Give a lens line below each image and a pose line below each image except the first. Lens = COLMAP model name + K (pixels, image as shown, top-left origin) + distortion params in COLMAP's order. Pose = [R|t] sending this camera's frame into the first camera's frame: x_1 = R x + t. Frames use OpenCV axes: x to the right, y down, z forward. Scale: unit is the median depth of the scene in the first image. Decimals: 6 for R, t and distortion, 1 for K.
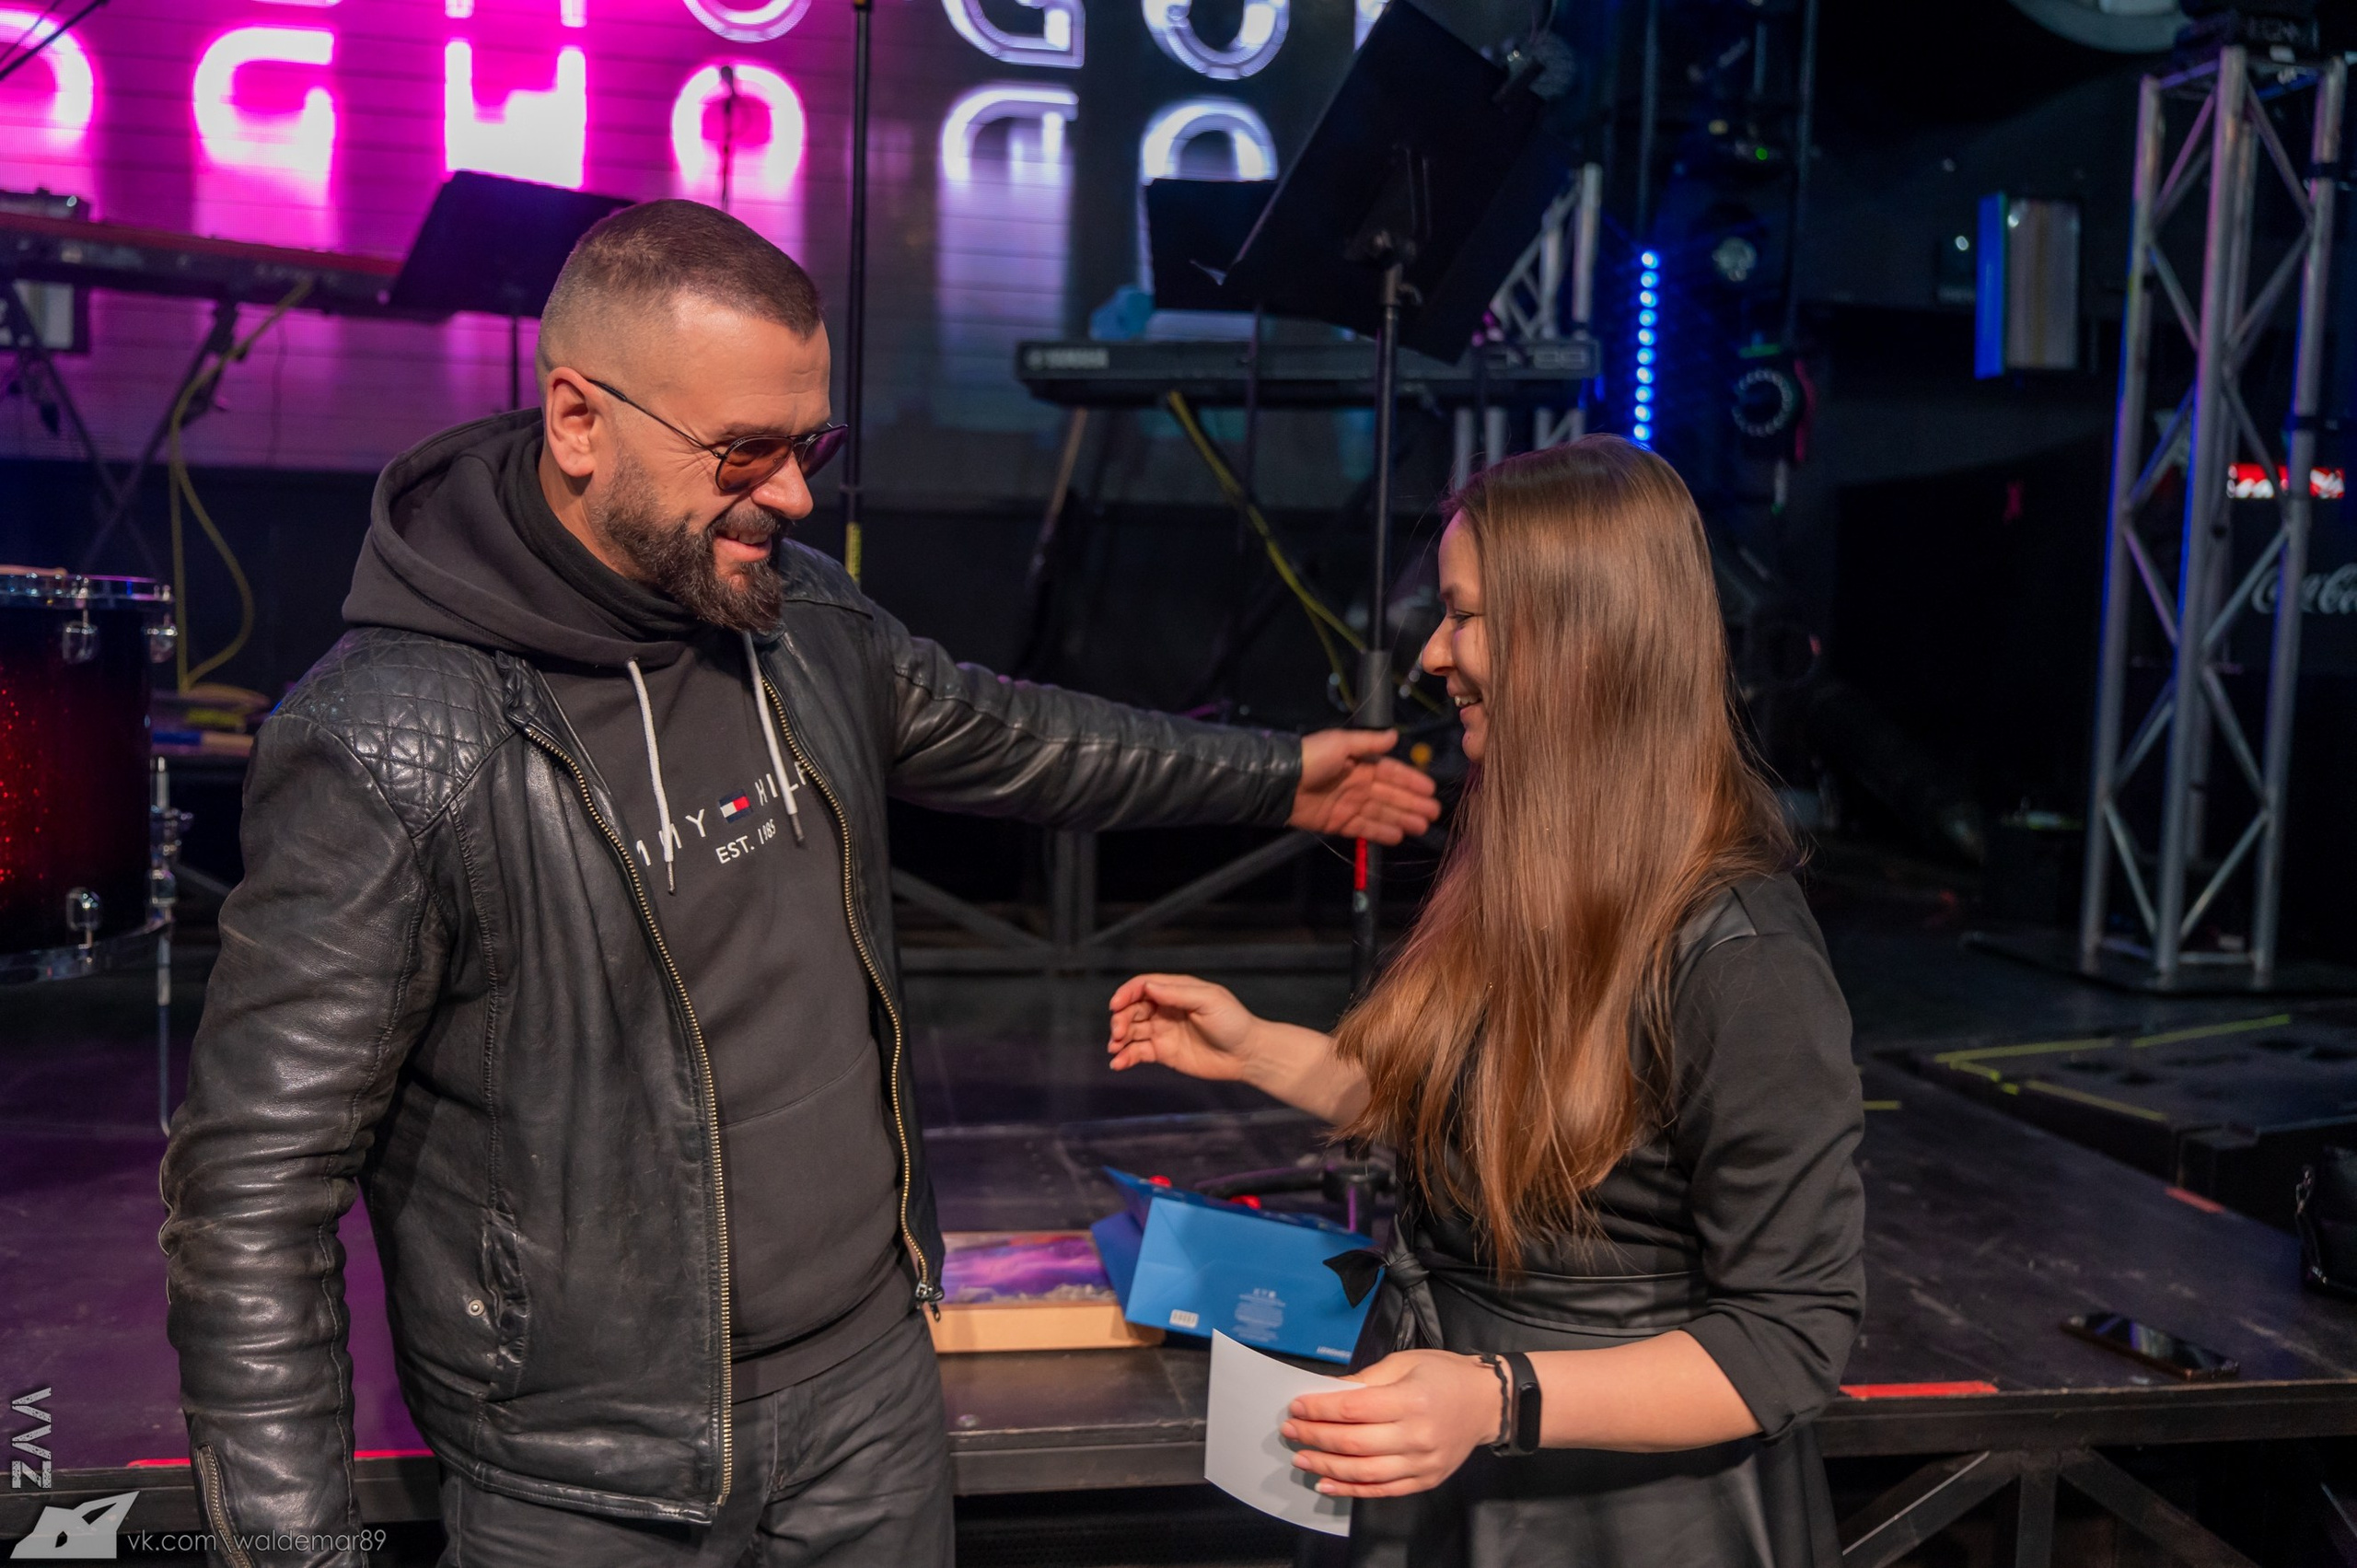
lens RADIAL K [[1934.9, 0, 1131.2], [0, 1934.9, 775.8], [0, 0, 1]] dist [-0.011370, -0.003713]
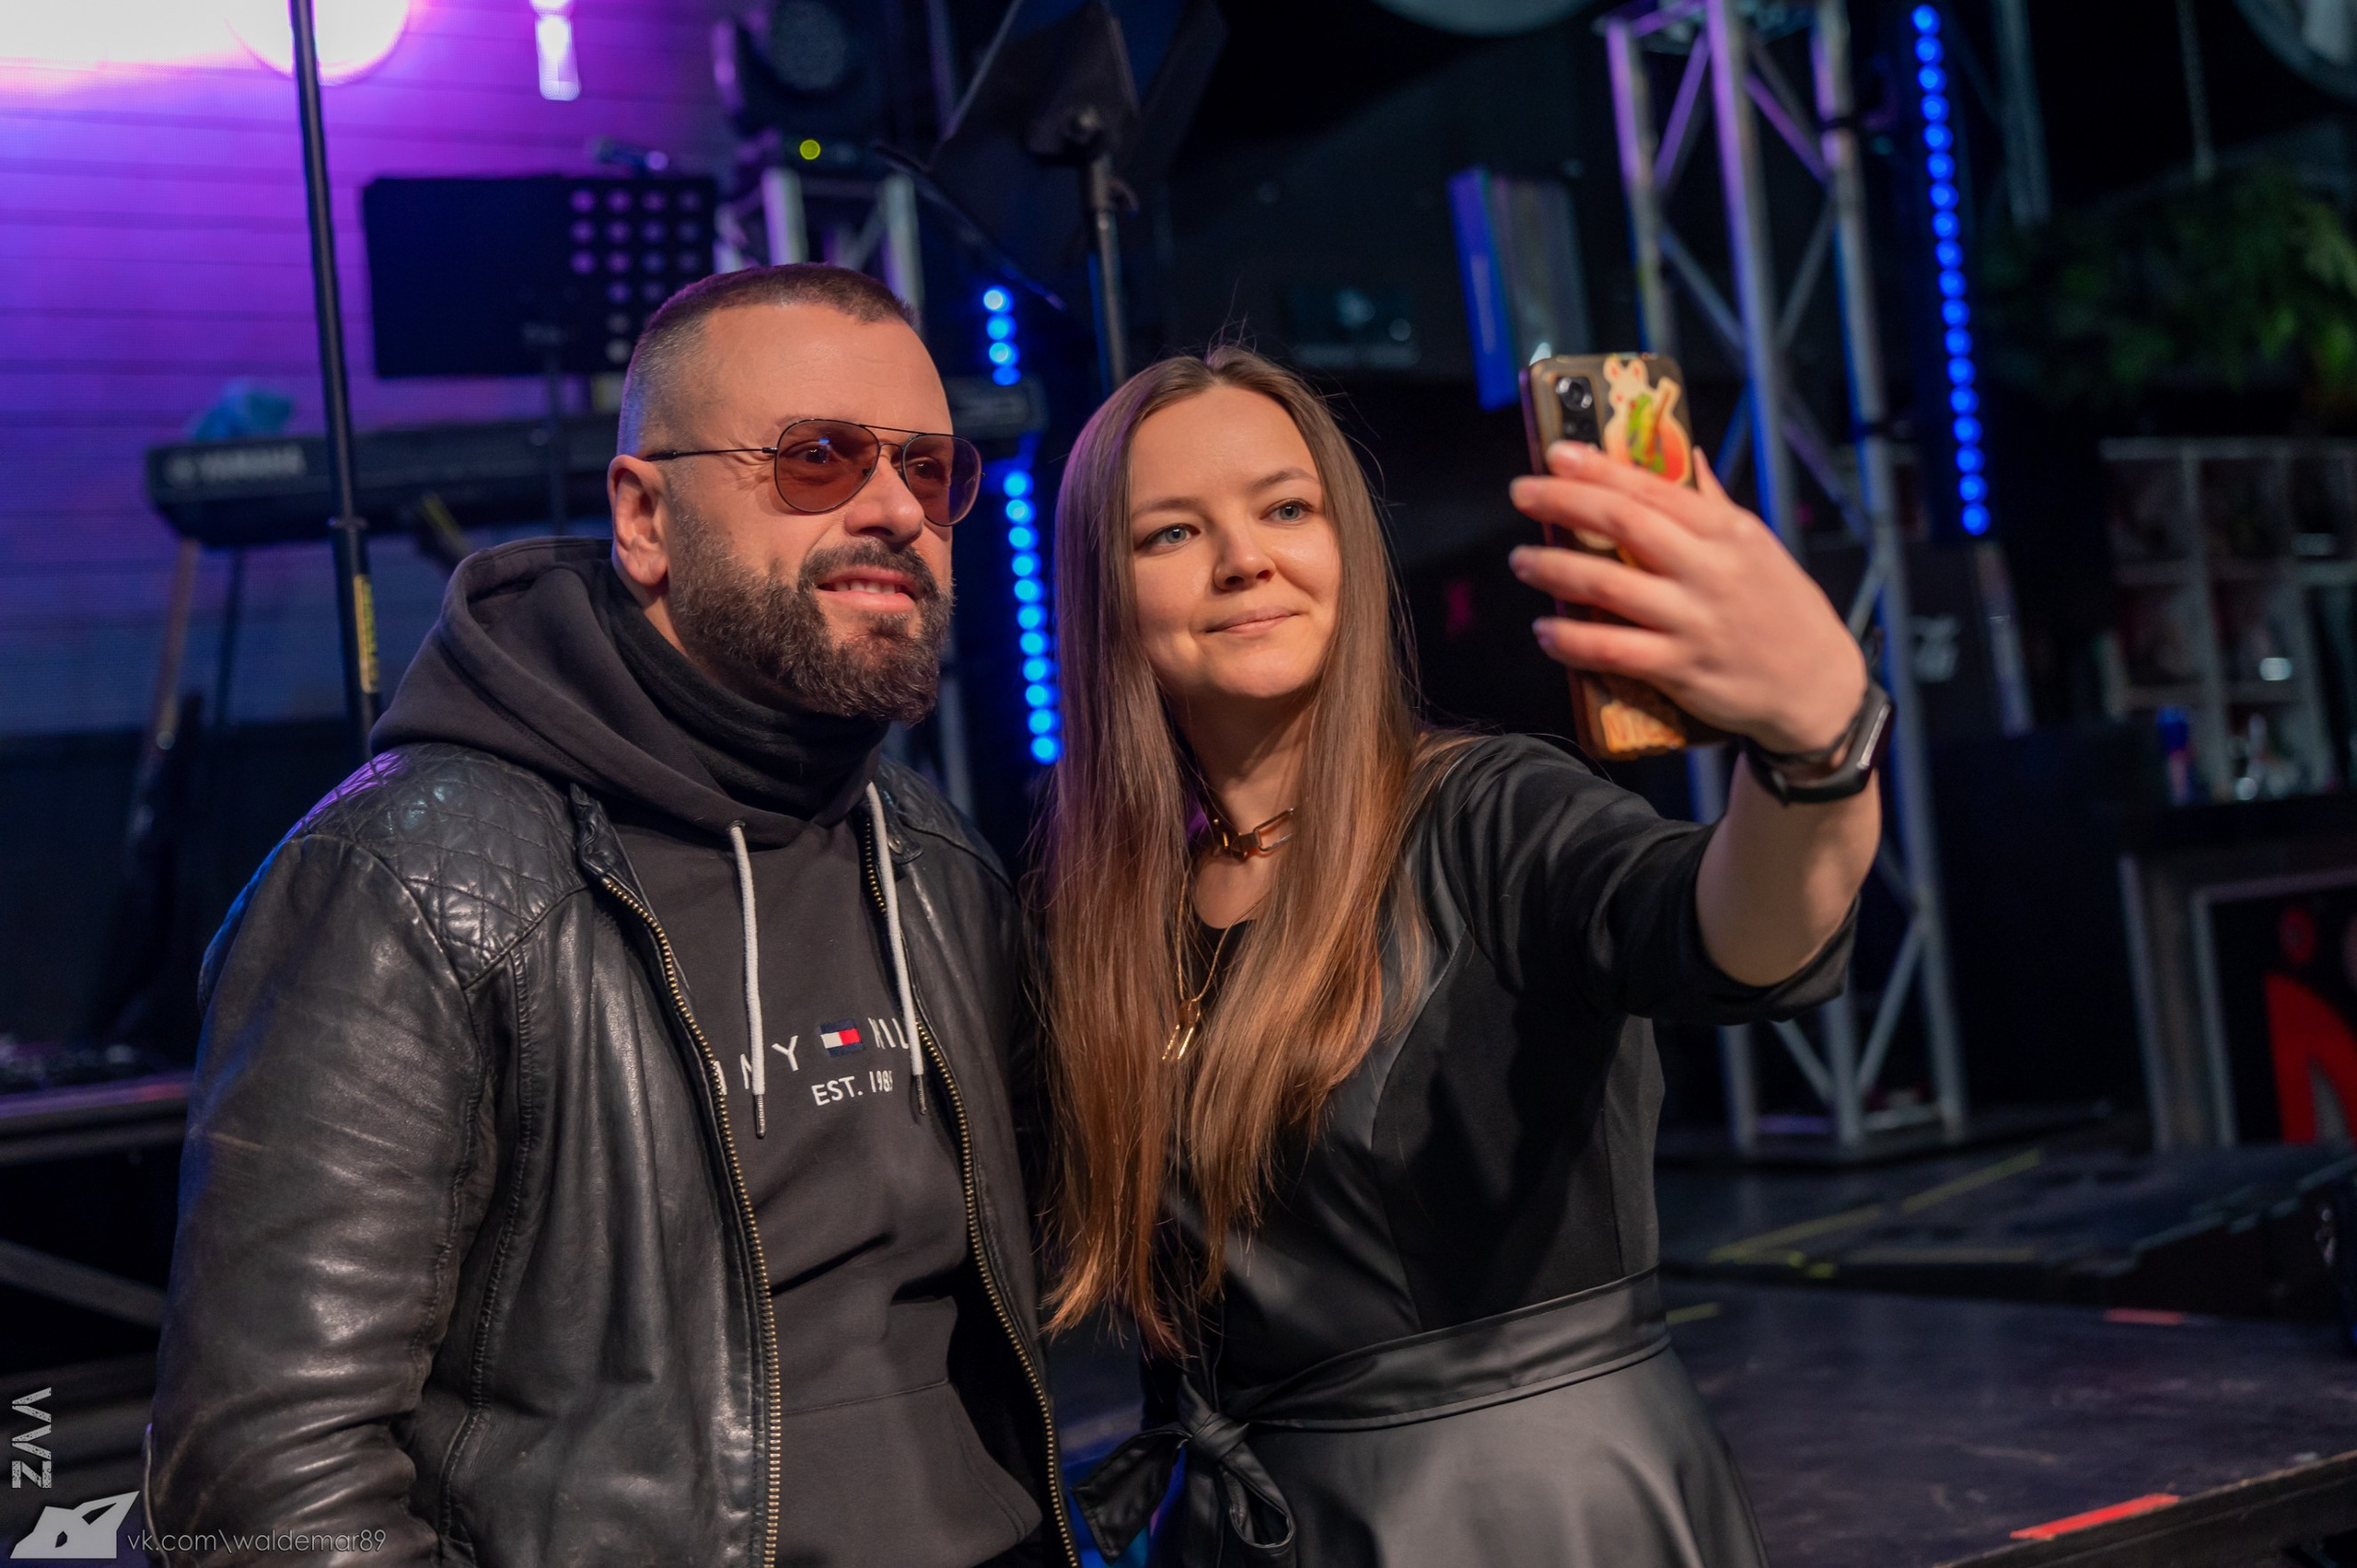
lens RADIAL K [[2960.8, 0, 1181.2], [0, 2960.8, 773.4], [0, 0, 1]] dist [0.001247, 0.000000]
pose [[0.911509, -0.108853, 0.396613, -0.154182], [0.165409, 0.979936, -0.111198, 0.045429], [-0.376551, 0.166961, 0.911226, 0.013076]]
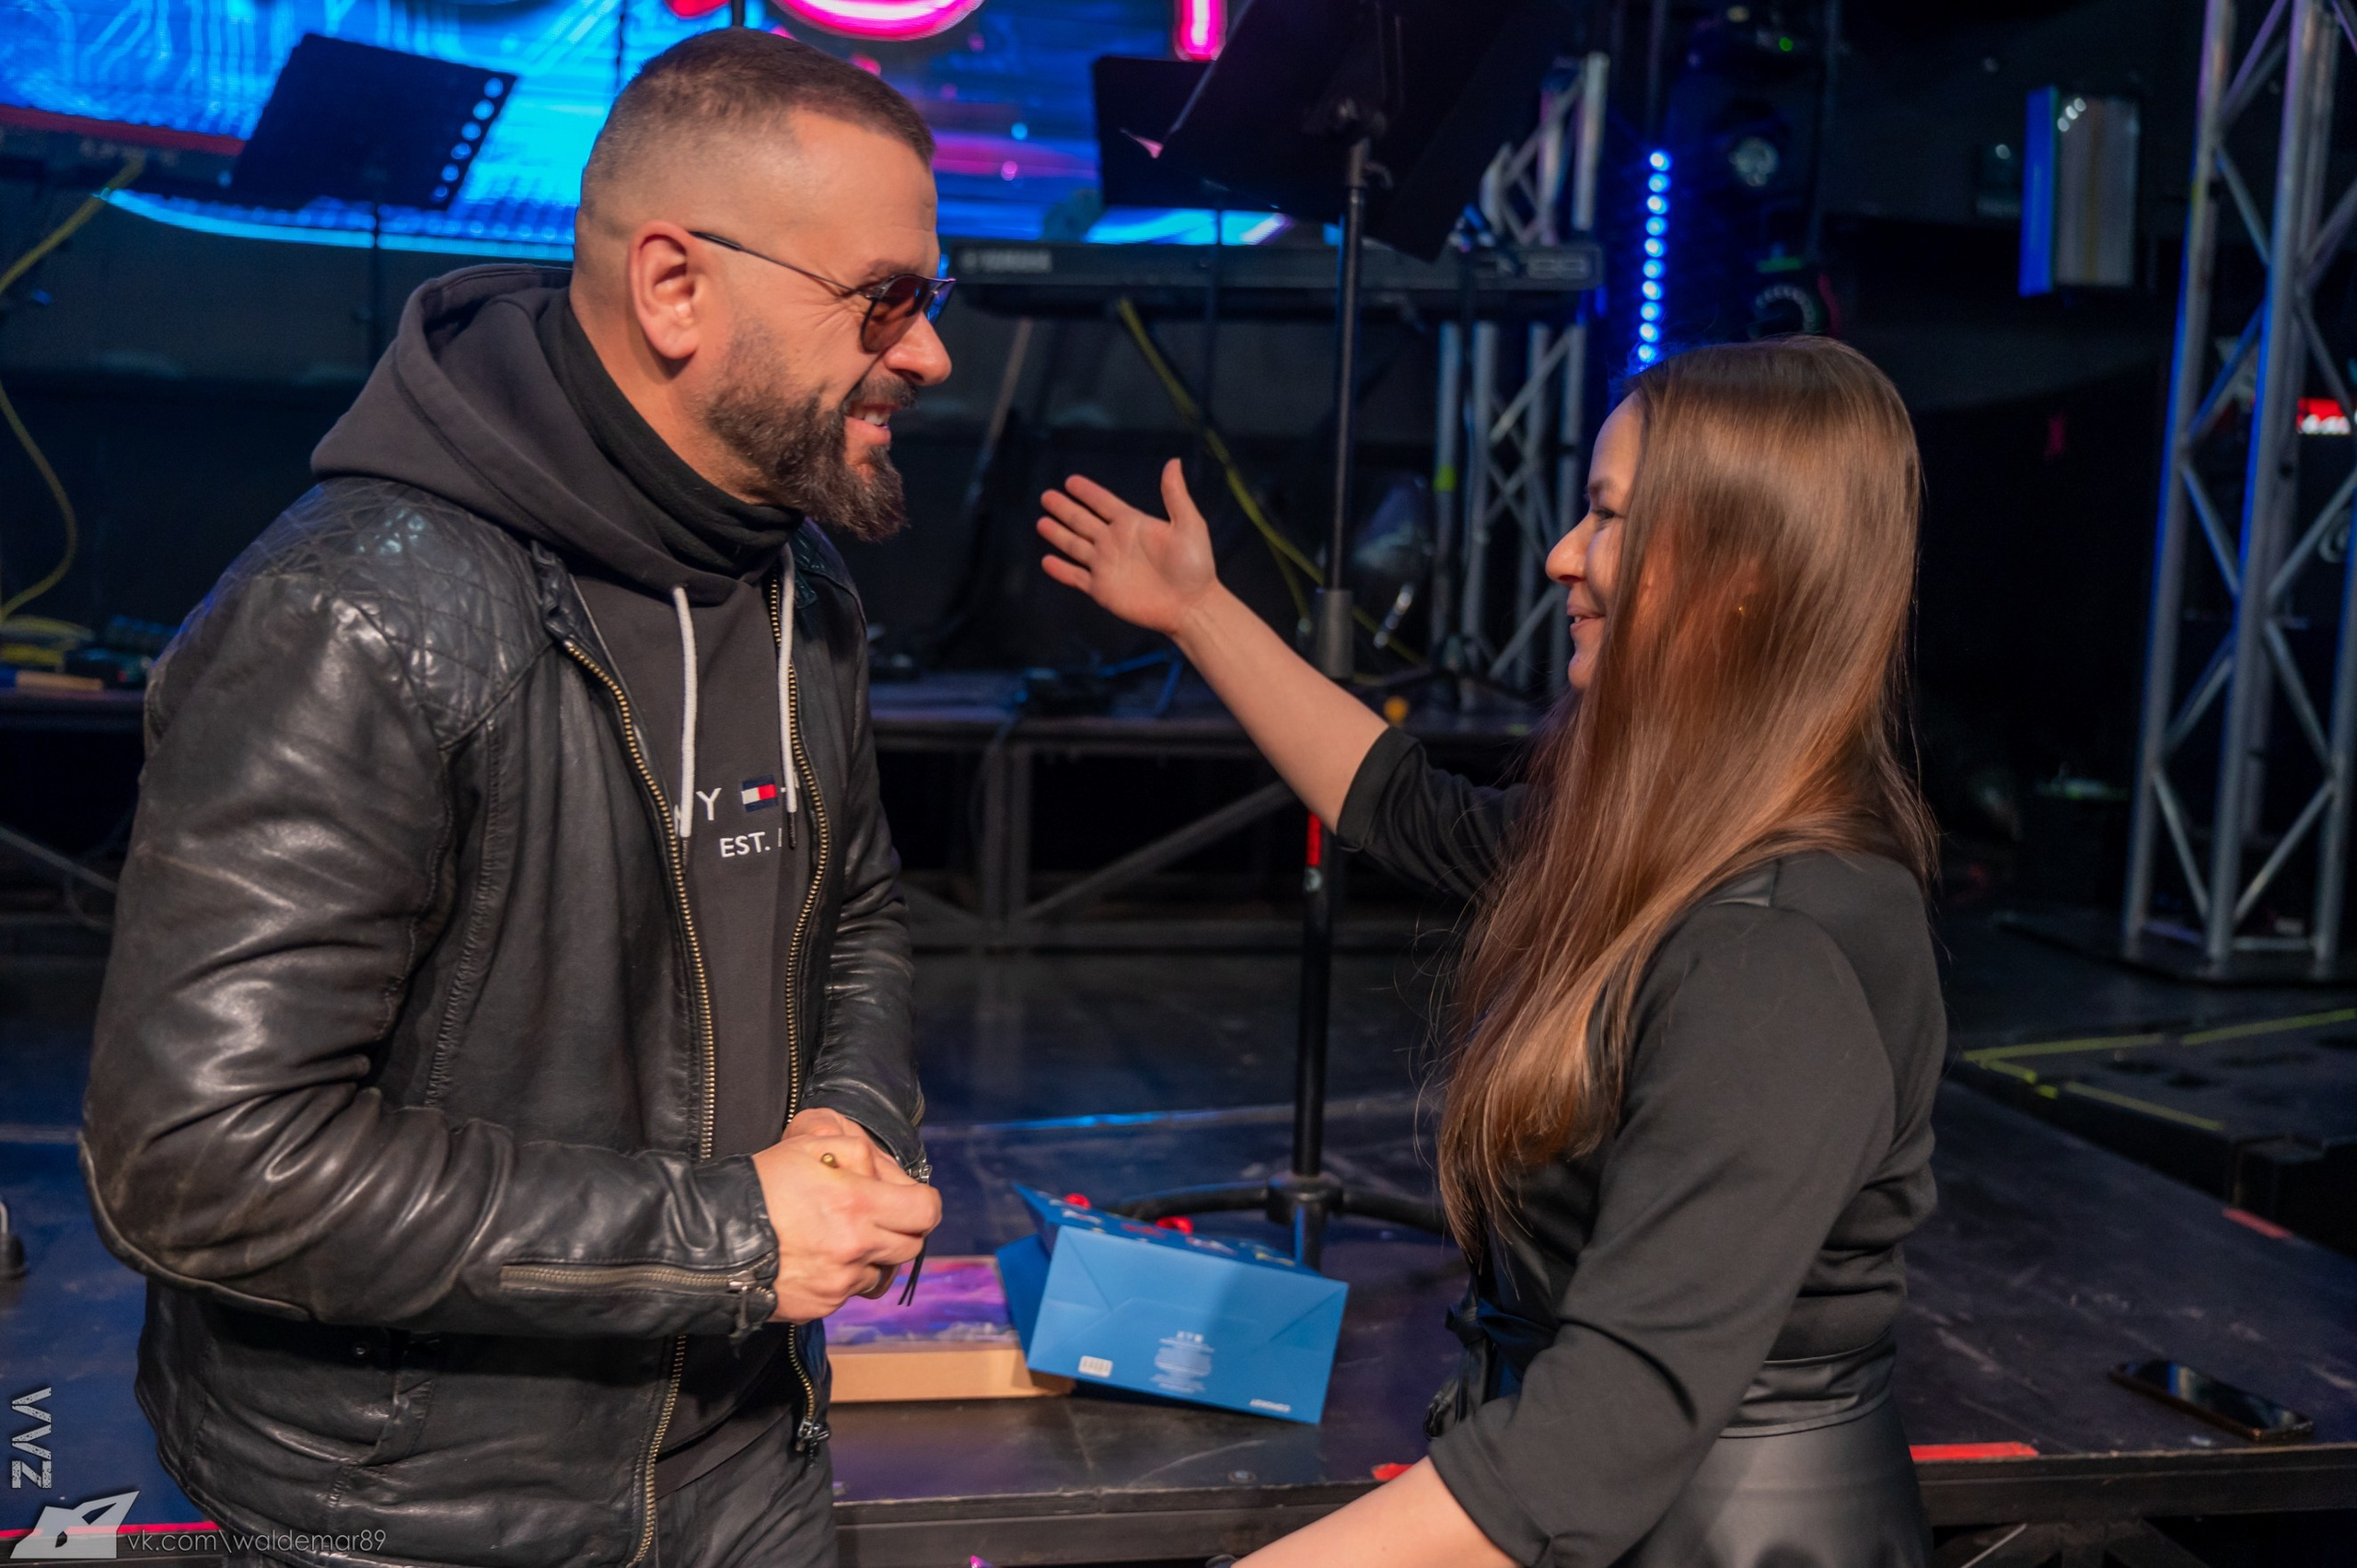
lens RADIAL K [[2087.3, 0, 1119.0], [0, 2087.3, 777.7], [0, 0, 1]] dist [-0.007401, -0.010985]
pose [[0.999883, 0.009445, 0.012003, 0.010545], [-0.009722, 0.999683, 0.023244, -0.000761], [-0.011779, -0.023358, 0.999658, 0.035404]]
